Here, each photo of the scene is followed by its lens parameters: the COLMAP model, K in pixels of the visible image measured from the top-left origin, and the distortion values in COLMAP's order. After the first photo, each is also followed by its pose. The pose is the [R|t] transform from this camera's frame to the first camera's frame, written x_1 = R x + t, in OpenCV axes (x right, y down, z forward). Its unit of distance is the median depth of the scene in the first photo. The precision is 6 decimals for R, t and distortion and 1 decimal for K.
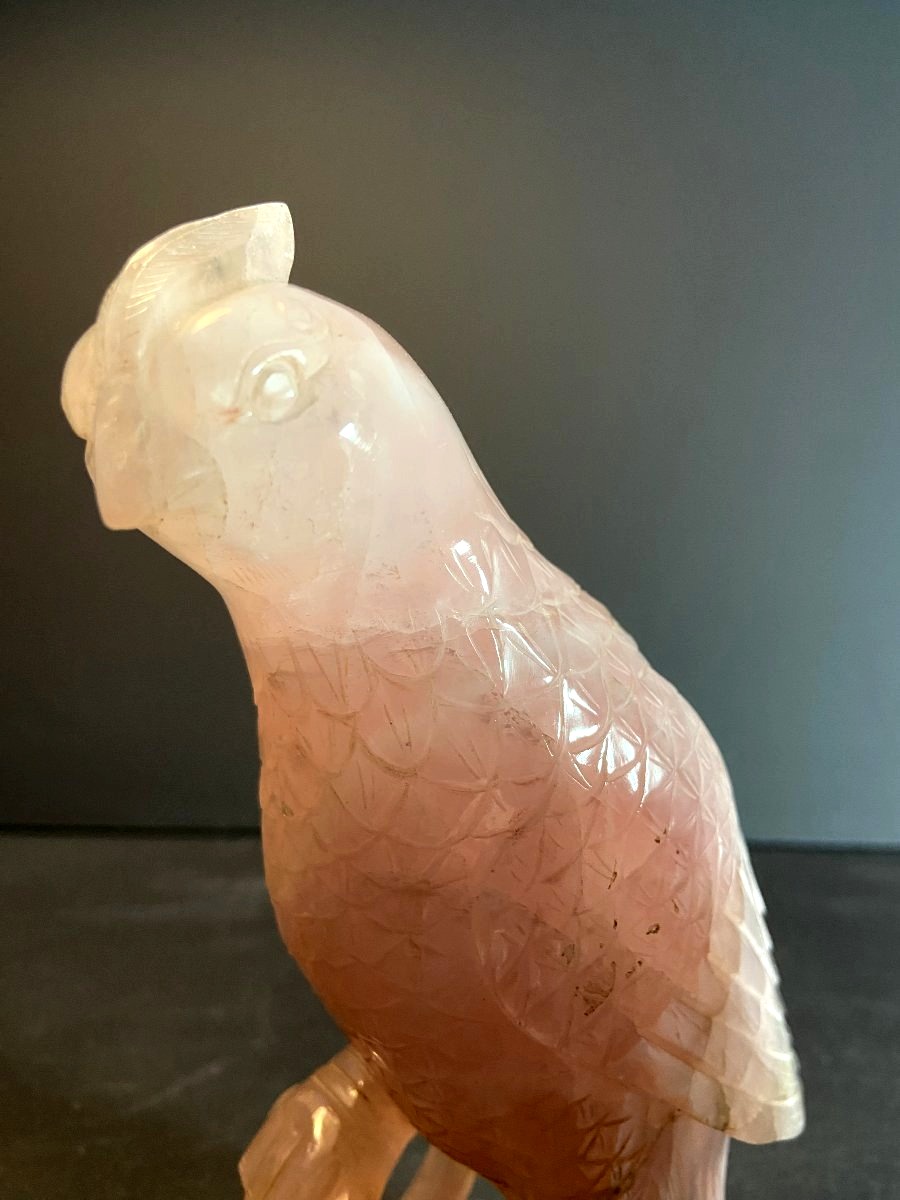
lens RADIAL K [[1042.9, 0, 450.0], [0, 1042.9, 600.0], [0, 0, 1]] dist [0.136315, 0.002511]
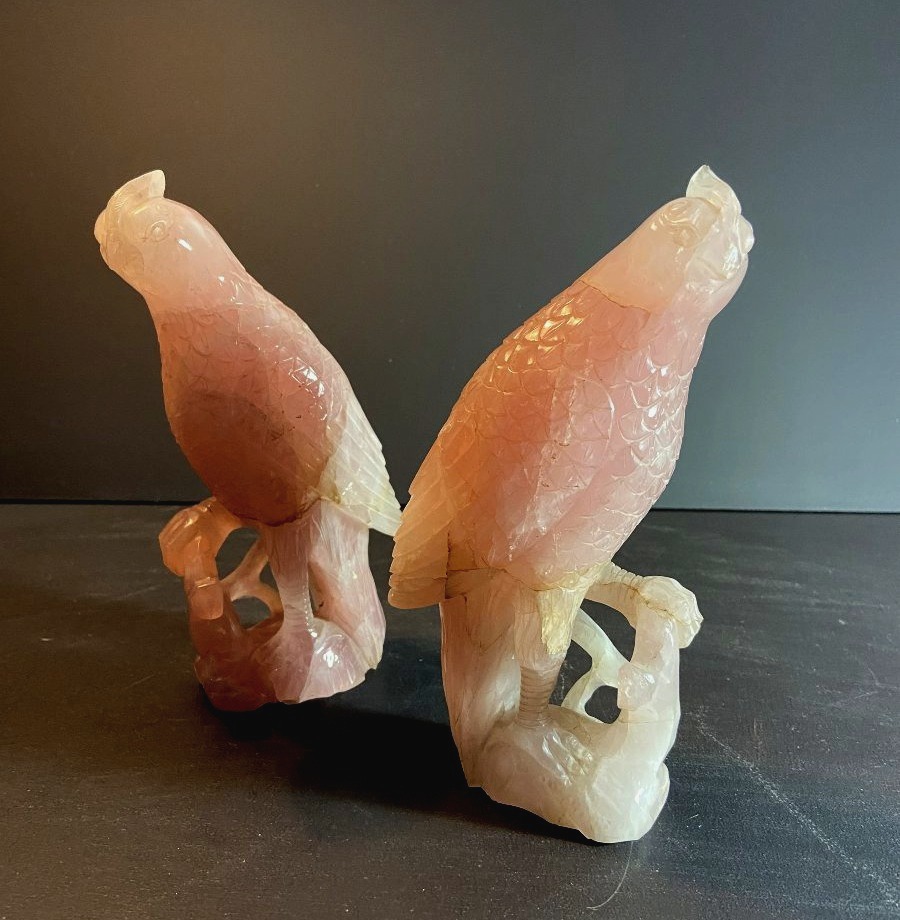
lens RADIAL K [[989.6, 0, 450.0], [0, 989.6, 460.0], [0, 0, 1]] dist [0.109301, 0.011009]
pose [[0.997564, 0.000642, 0.069749, 0.473313], [-0.005460, 0.997608, 0.068903, 0.267406], [-0.069538, -0.069116, 0.995182, -2.024583]]
